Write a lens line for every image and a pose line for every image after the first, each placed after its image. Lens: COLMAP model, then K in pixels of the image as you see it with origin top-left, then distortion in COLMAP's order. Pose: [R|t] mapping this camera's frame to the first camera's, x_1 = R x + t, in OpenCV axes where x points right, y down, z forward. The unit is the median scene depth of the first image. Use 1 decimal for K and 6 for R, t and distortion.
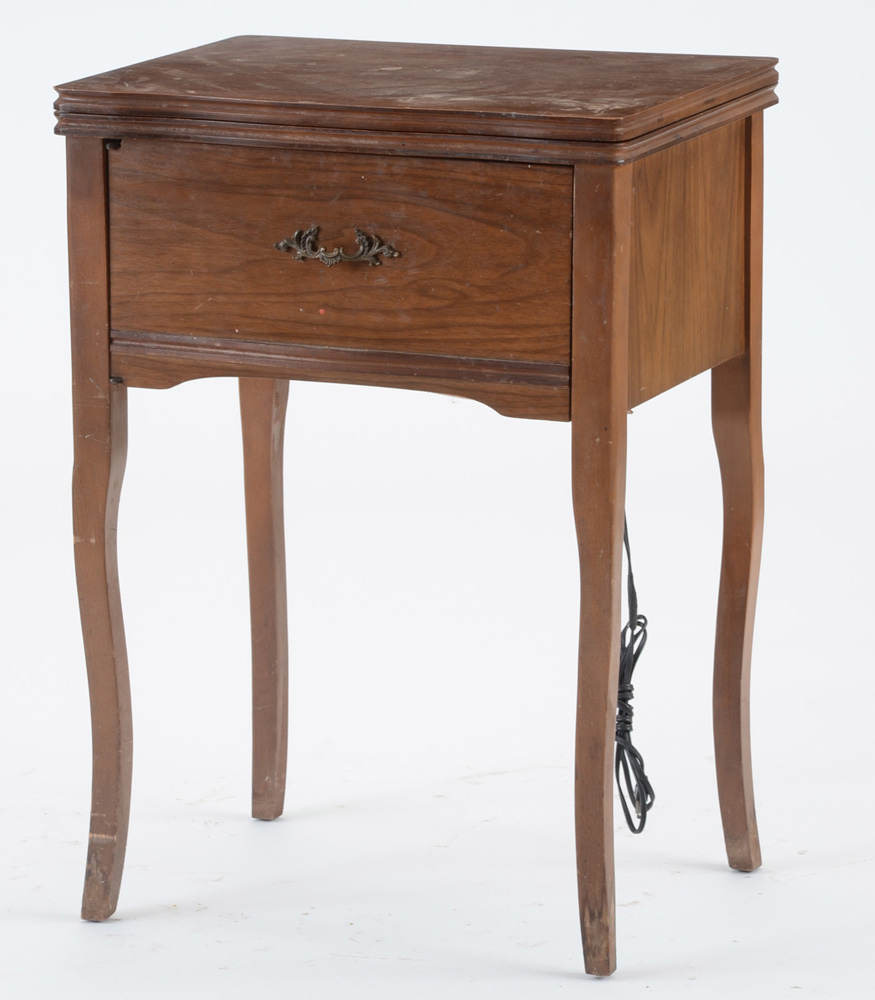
lens RADIAL K [[6260.7, 0, 339.9], [0, 6260.7, 377.8], [0, 0, 1]] dist [0.920282, 35.681993]
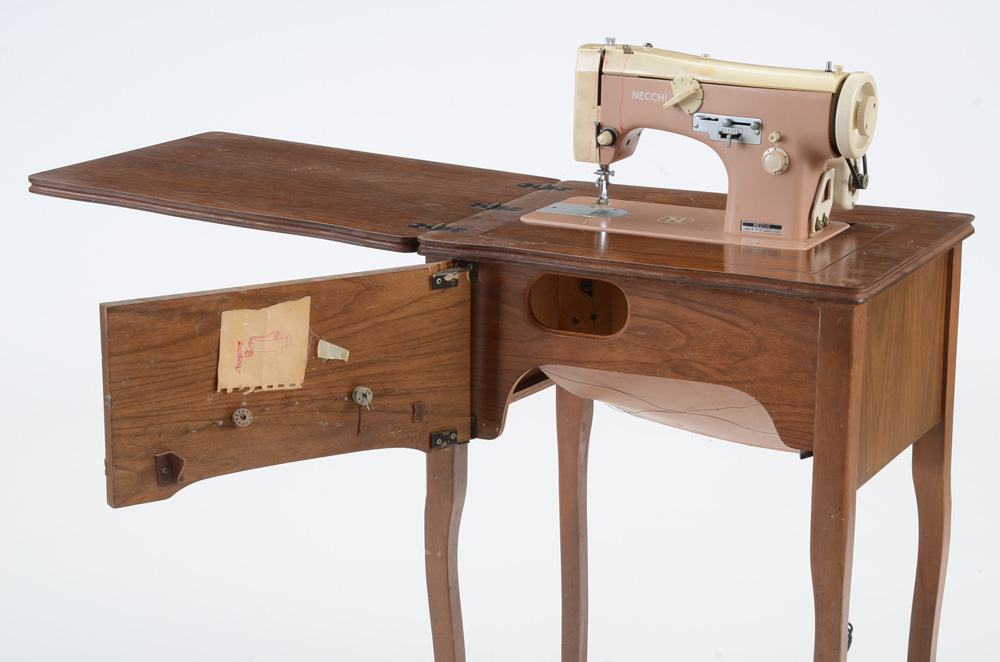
lens RADIAL K [[2486.2, 0, 473.4], [0, 2486.2, 327.9], [0, 0, 1]] dist [0.508138, 0.007052]
pose [[0.997253, 0.031500, -0.067033, 0.001843], [-0.025462, 0.995698, 0.089095, -0.069079], [0.069552, -0.087144, 0.993765, 0.477520]]
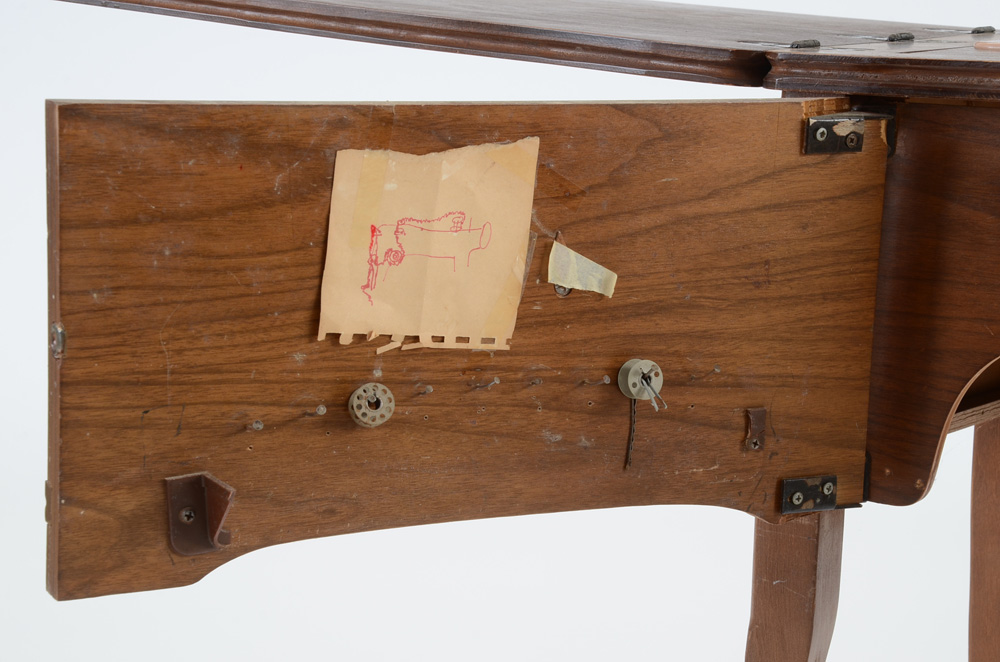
lens RADIAL K [[2486.2, 0, 473.4], [0, 2486.2, 327.9], [0, 0, 1]] dist [0.508138, 0.007052]
pose [[0.990250, 0.071423, -0.119595, -0.041685], [-0.068600, 0.997263, 0.027564, -0.020380], [0.121236, -0.019091, 0.992440, 0.747329]]
